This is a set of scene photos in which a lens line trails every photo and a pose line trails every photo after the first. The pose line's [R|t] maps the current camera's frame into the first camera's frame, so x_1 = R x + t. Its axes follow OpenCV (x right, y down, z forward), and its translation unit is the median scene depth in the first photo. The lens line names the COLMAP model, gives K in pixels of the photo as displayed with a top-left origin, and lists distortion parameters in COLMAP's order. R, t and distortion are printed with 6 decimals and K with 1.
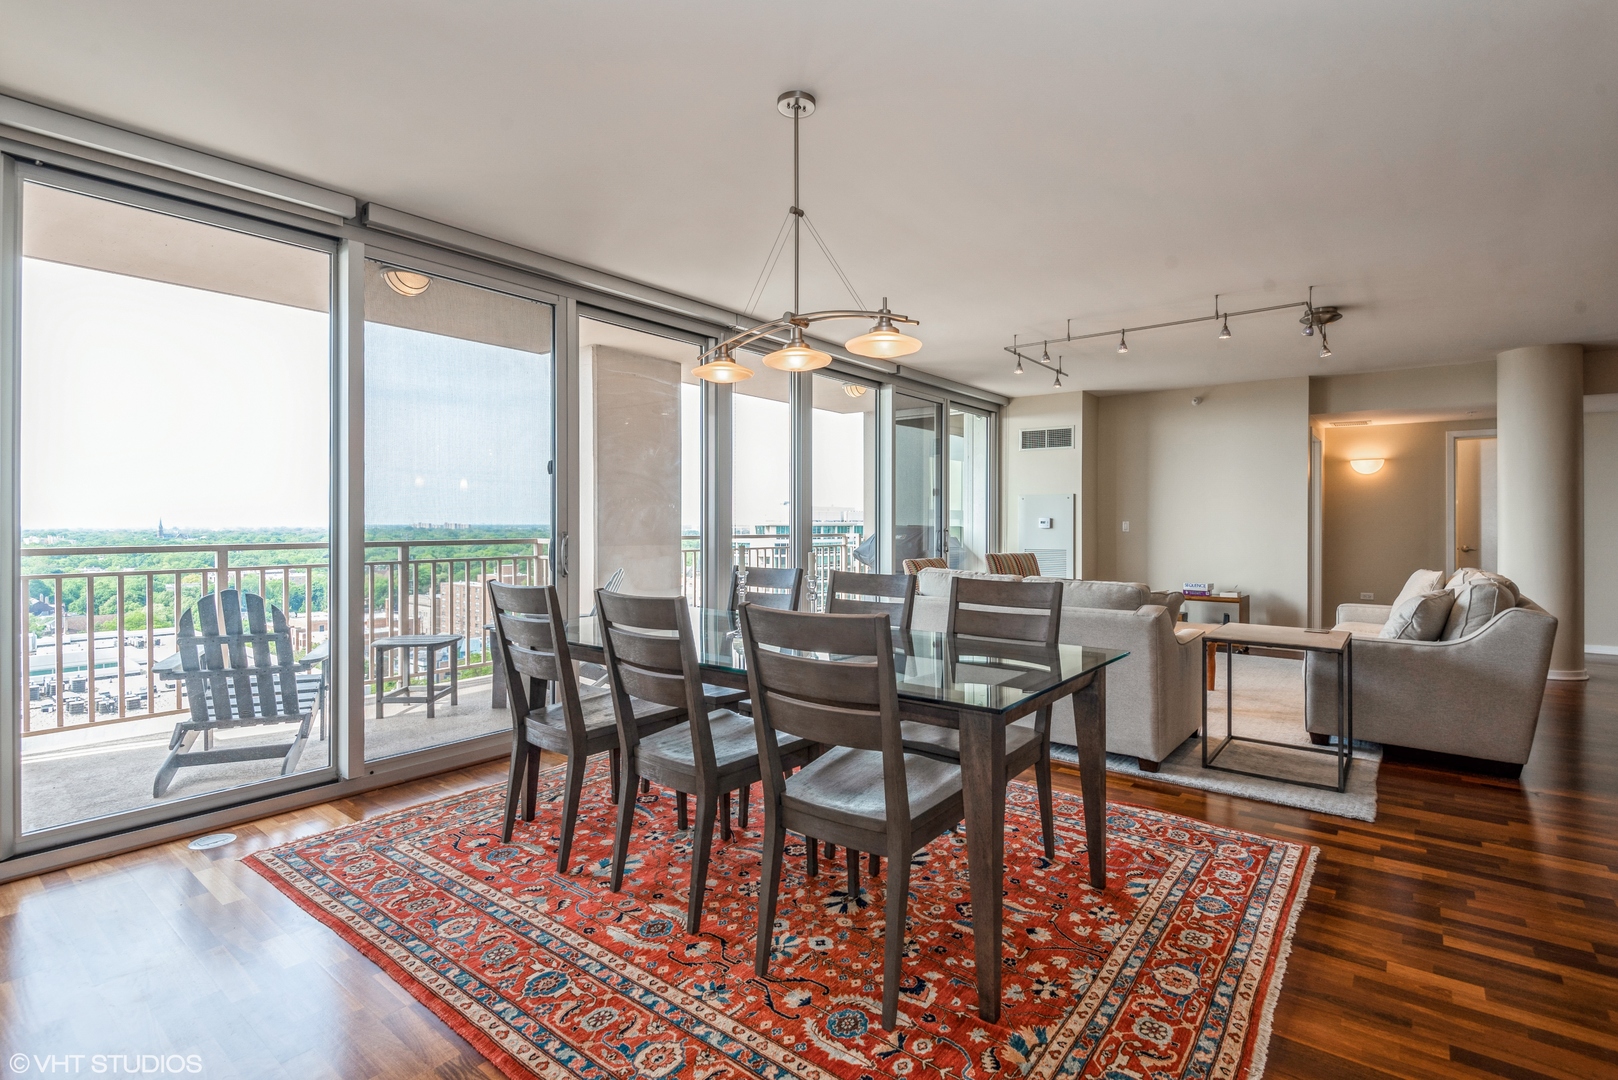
lens RADIAL K [[772.7, 0, 809.9], [0, 772.7, 521.4], [0, 0, 1]] dist [0.001691, 0.000105]
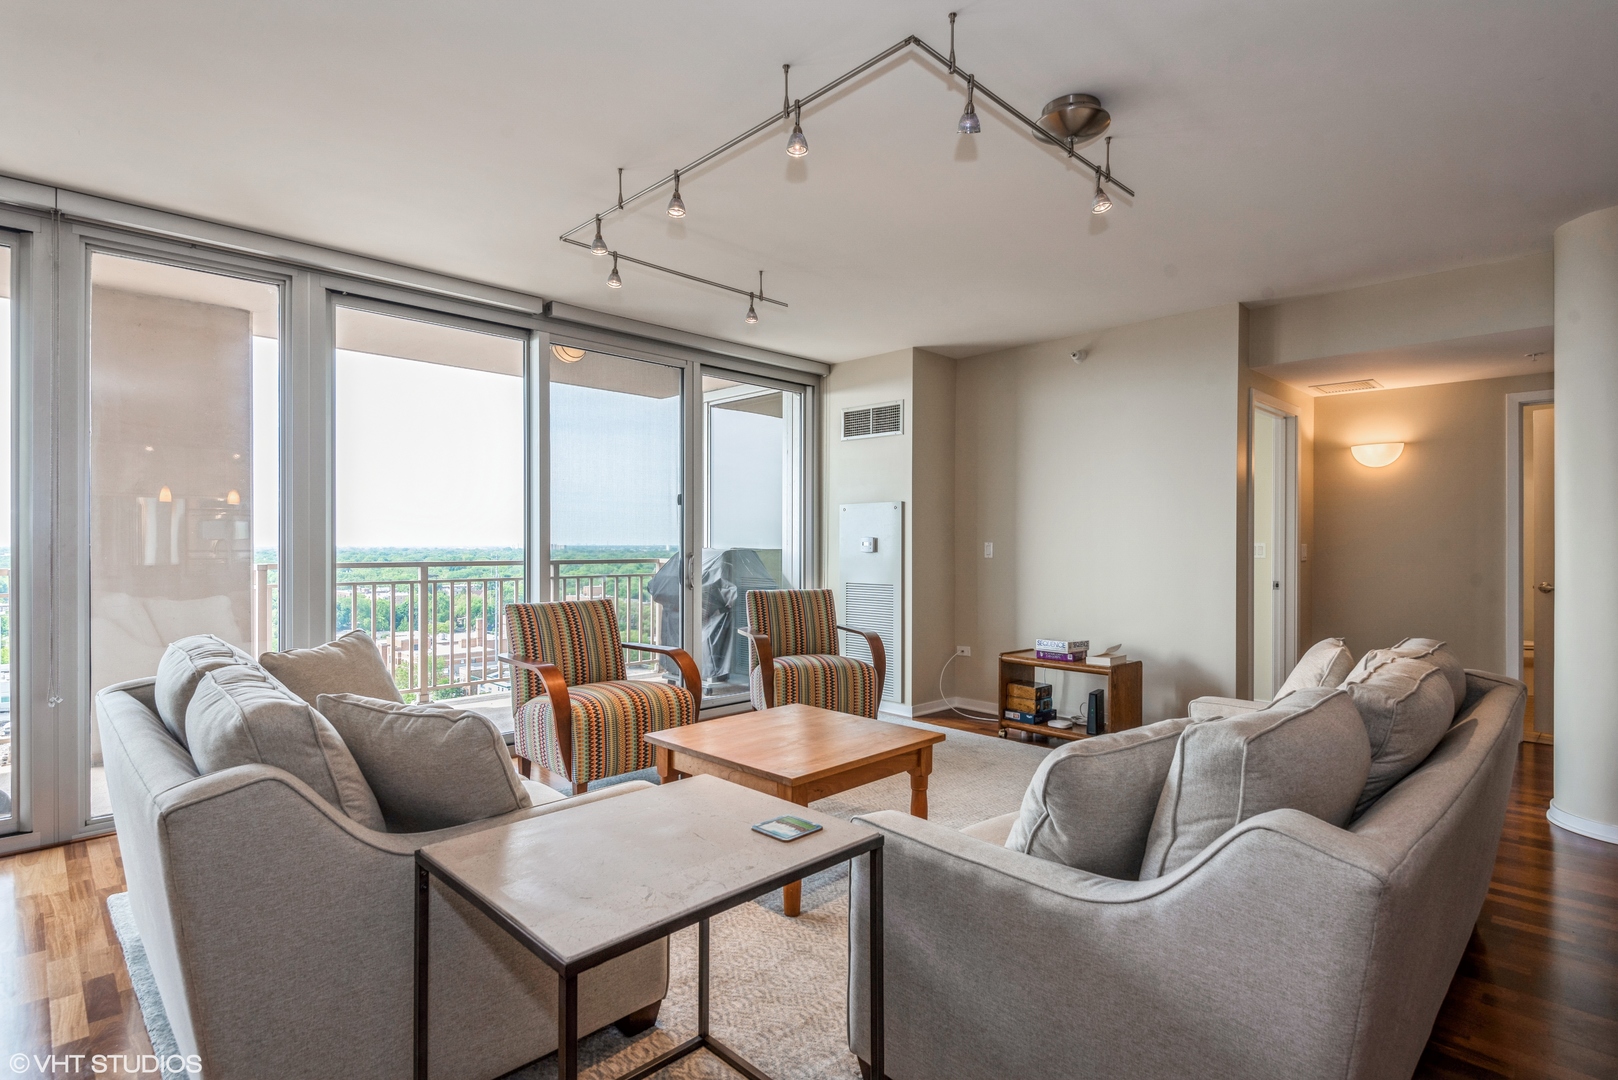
lens RADIAL K [[798.3, 0, 809.0], [0, 798.3, 540.0], [0, 0, 1]] dist [-0.001567, -0.000046]
pose [[0.991641, -0.001989, -0.129016, 0.350055], [0.001717, 0.999996, -0.002221, -0.000148], [0.129020, 0.001981, 0.991640, 0.298350]]
